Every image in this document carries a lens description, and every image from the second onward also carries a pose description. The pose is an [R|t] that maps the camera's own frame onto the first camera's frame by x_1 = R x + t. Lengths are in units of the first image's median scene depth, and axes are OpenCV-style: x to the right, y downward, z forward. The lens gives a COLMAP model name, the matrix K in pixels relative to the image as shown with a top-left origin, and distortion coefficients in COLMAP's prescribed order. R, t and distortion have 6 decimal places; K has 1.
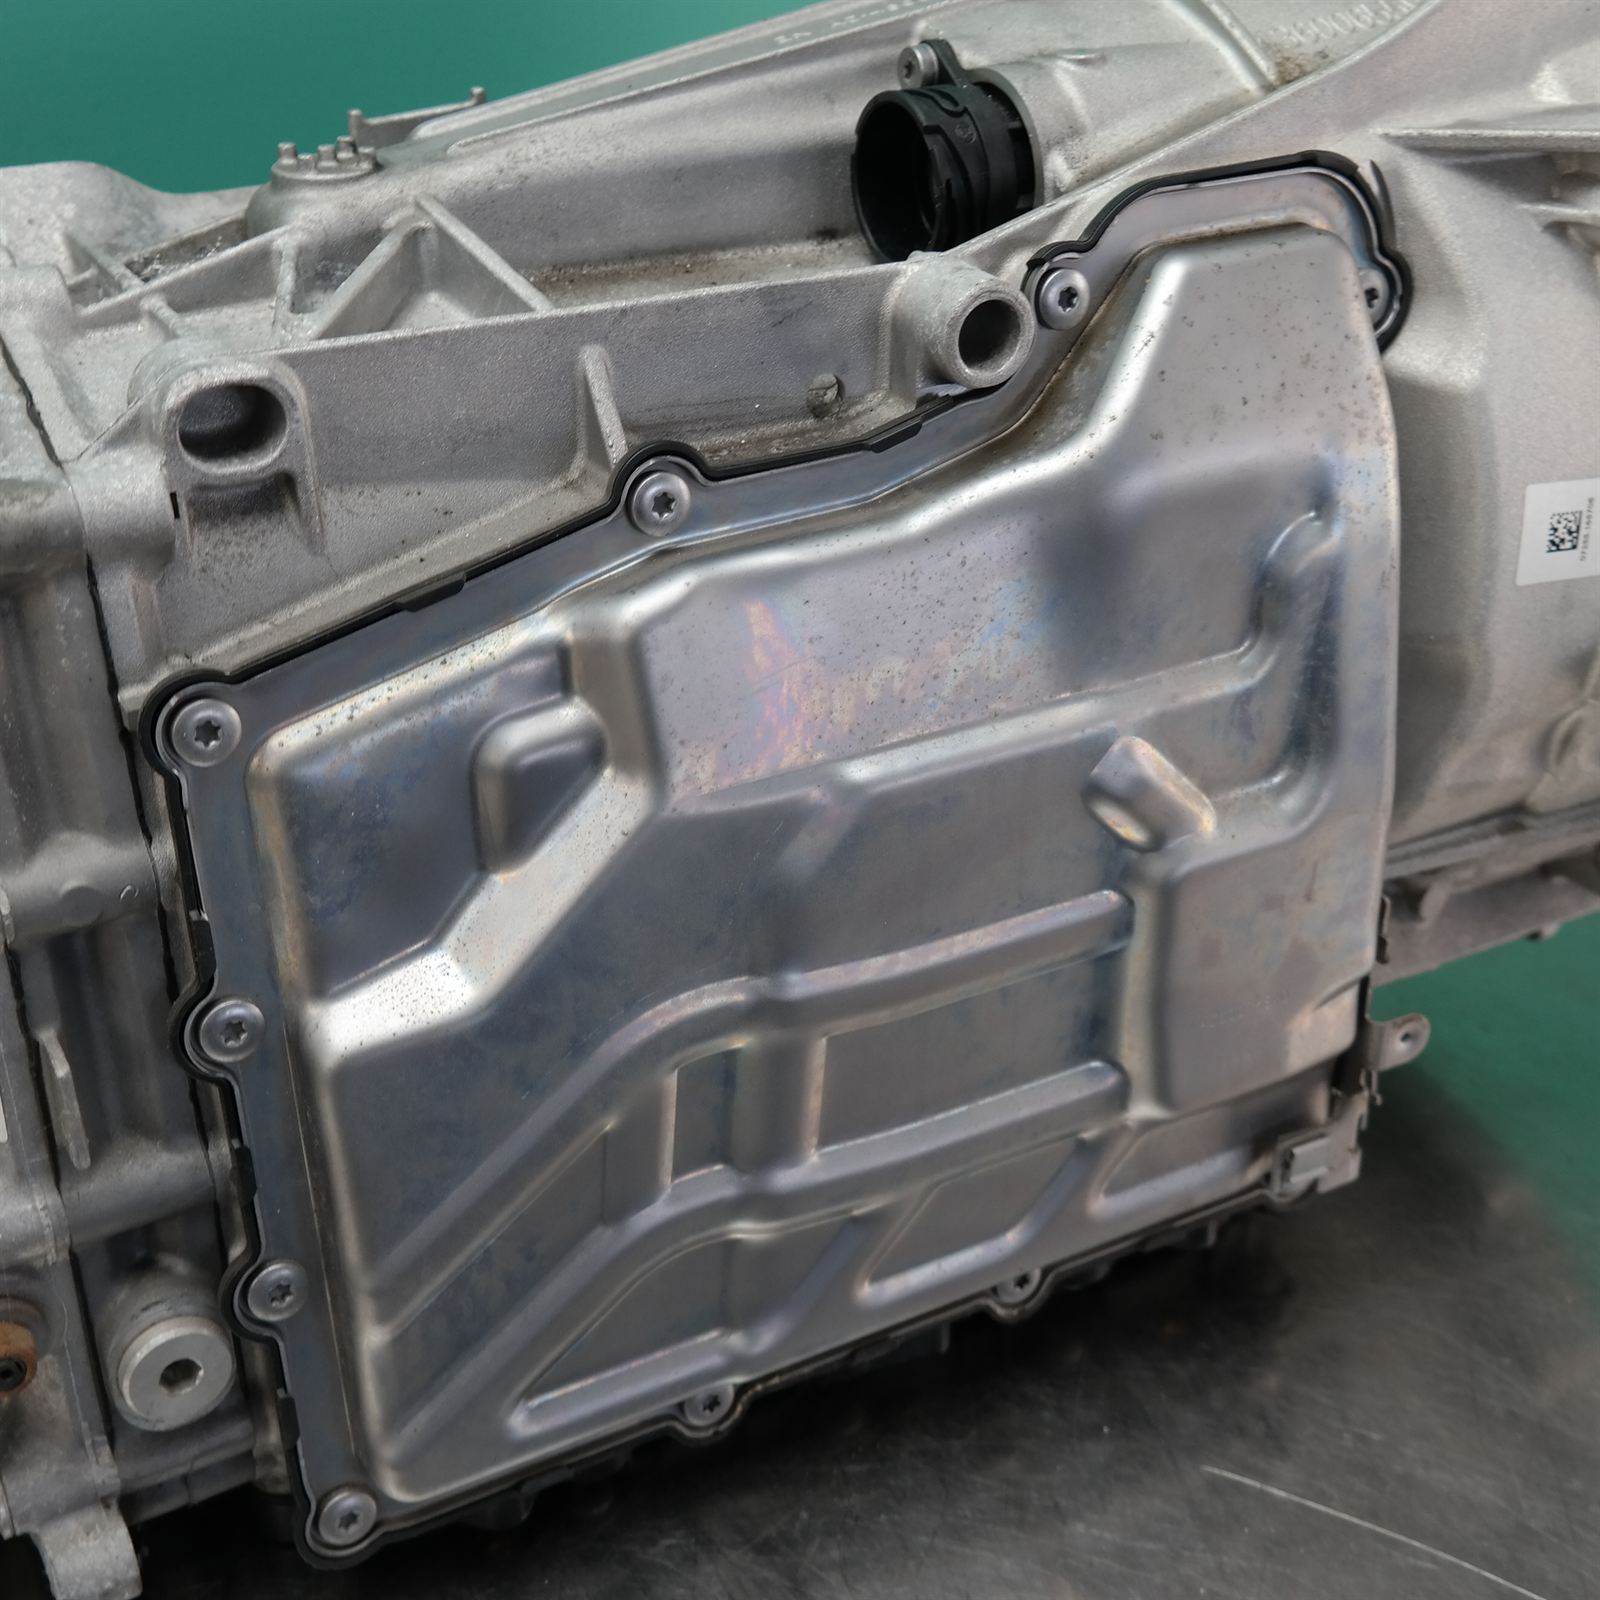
lens RADIAL K [[2153.9, 0, 800.0], [0, 2153.9, 800.0], [0, 0, 1]] dist [0.029747, -0.032530]
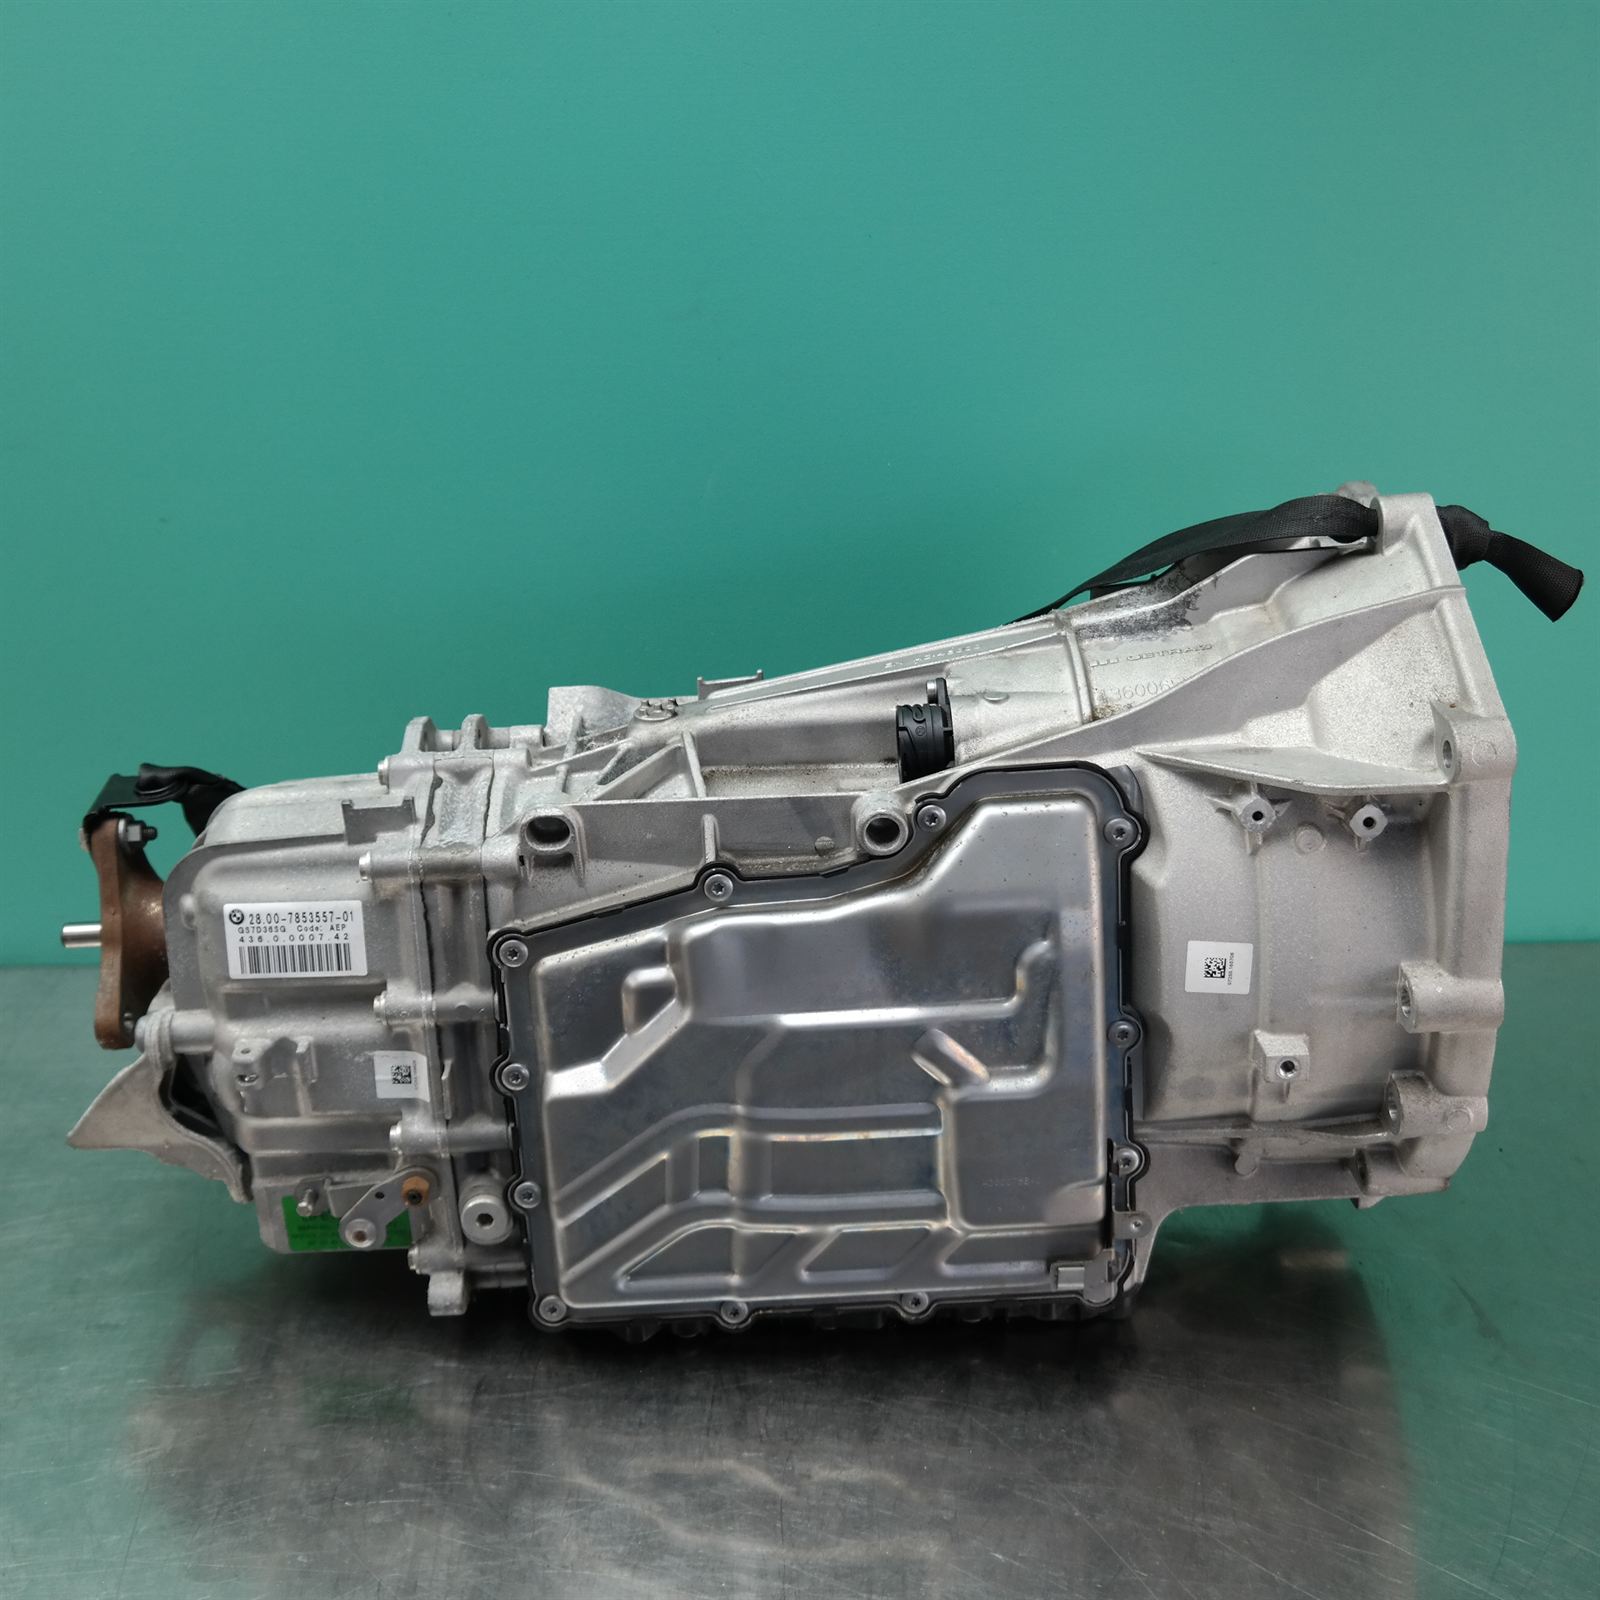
lens RADIAL K [[1753.0, 0, 800.0], [0, 1753.0, 800.0], [0, 0, 1]] dist [-0.012697, 0.007803]
pose [[0.893202, 0.139203, -0.427566, 0.764828], [-0.180712, 0.981833, -0.057860, -0.131768], [0.411744, 0.128947, 0.902131, -0.626792]]
